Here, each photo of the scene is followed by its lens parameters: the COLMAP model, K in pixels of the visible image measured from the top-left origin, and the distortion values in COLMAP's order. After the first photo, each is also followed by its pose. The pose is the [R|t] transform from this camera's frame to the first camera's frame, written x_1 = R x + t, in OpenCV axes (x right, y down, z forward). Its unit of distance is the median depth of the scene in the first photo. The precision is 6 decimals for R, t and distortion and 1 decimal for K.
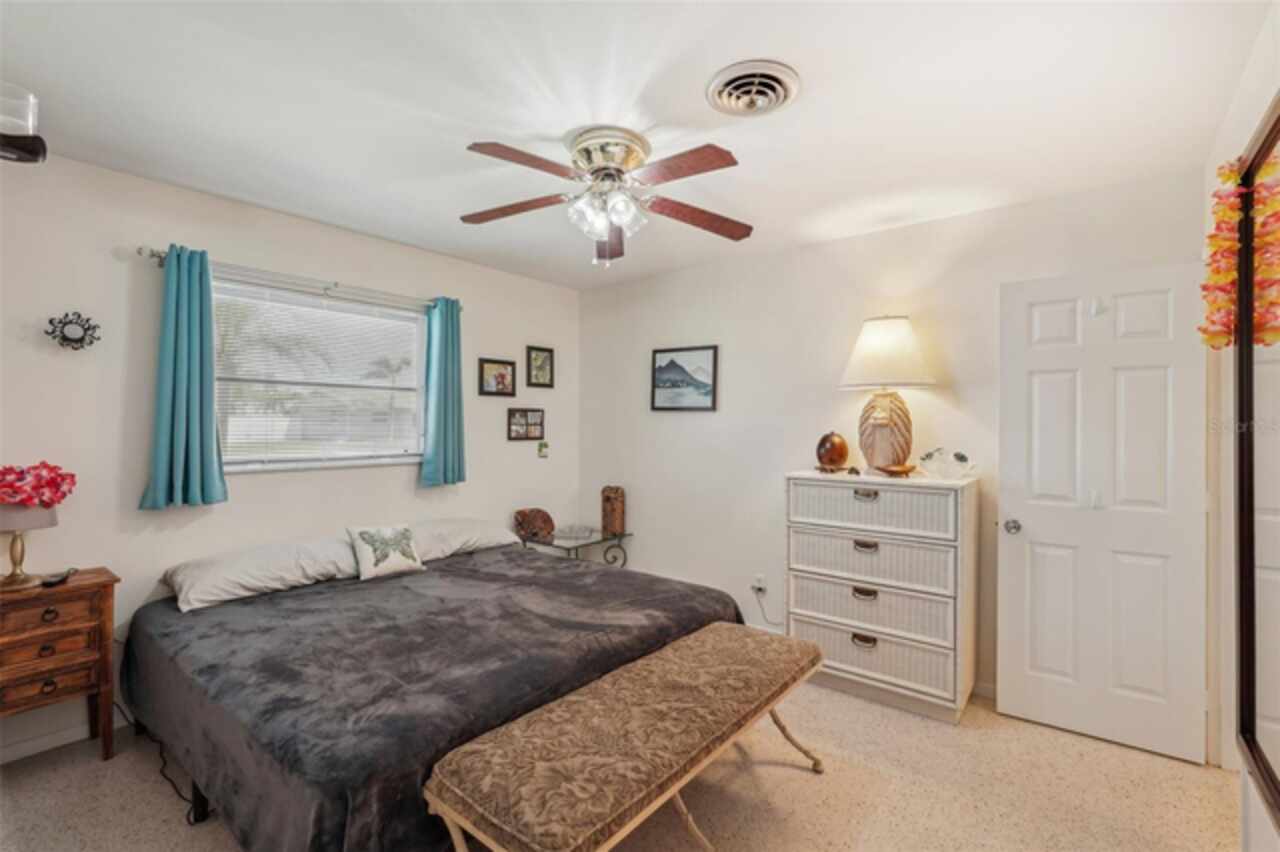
lens RADIAL K [[577.2, 0, 638.1], [0, 577.2, 416.8], [0, 0, 1]] dist [-0.010367, 0.004286]
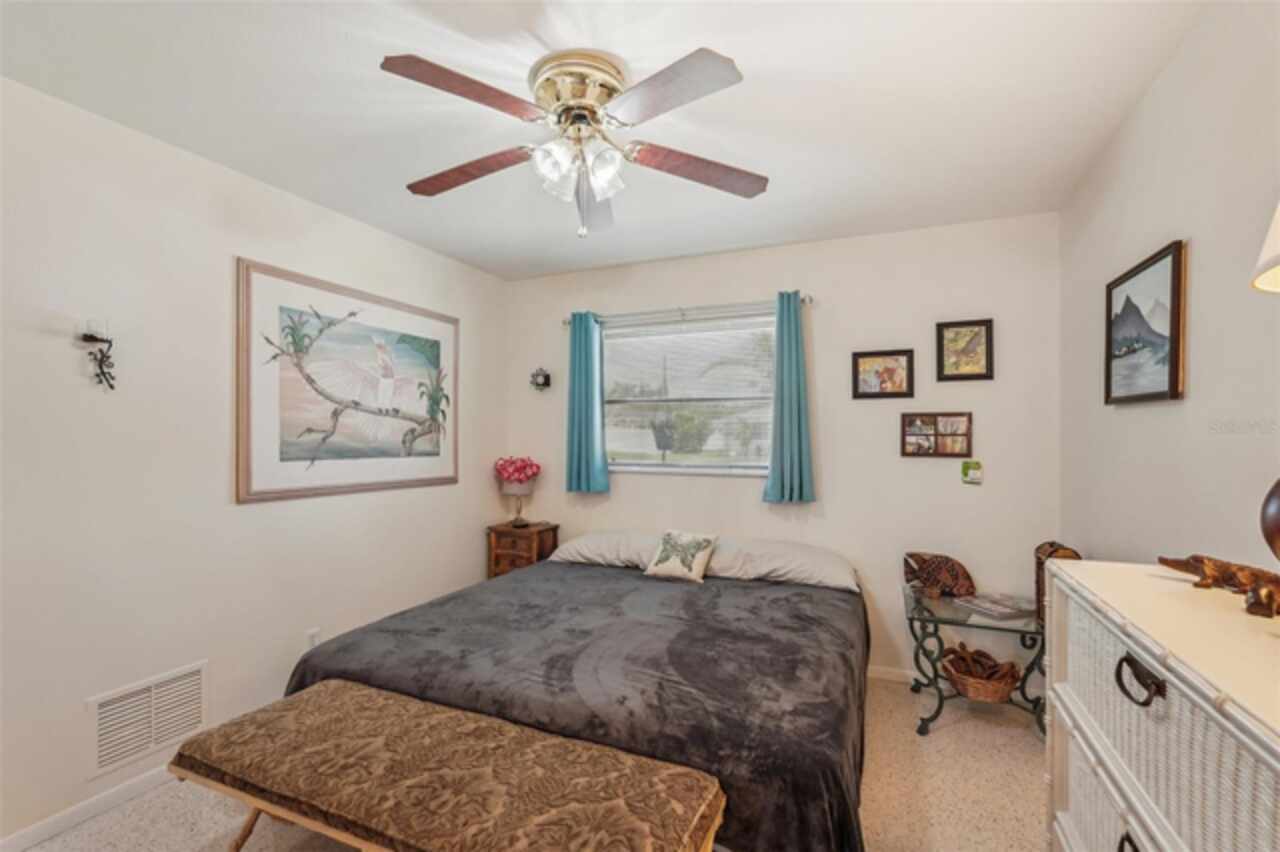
lens RADIAL K [[577.2, 0, 637.2], [0, 577.2, 437.7], [0, 0, 1]] dist [-0.010367, 0.004286]
pose [[0.258503, -0.000194, -0.966010, 0.412501], [0.011527, 0.999929, 0.002884, 0.011001], [0.965942, -0.011881, 0.258487, 0.484375]]
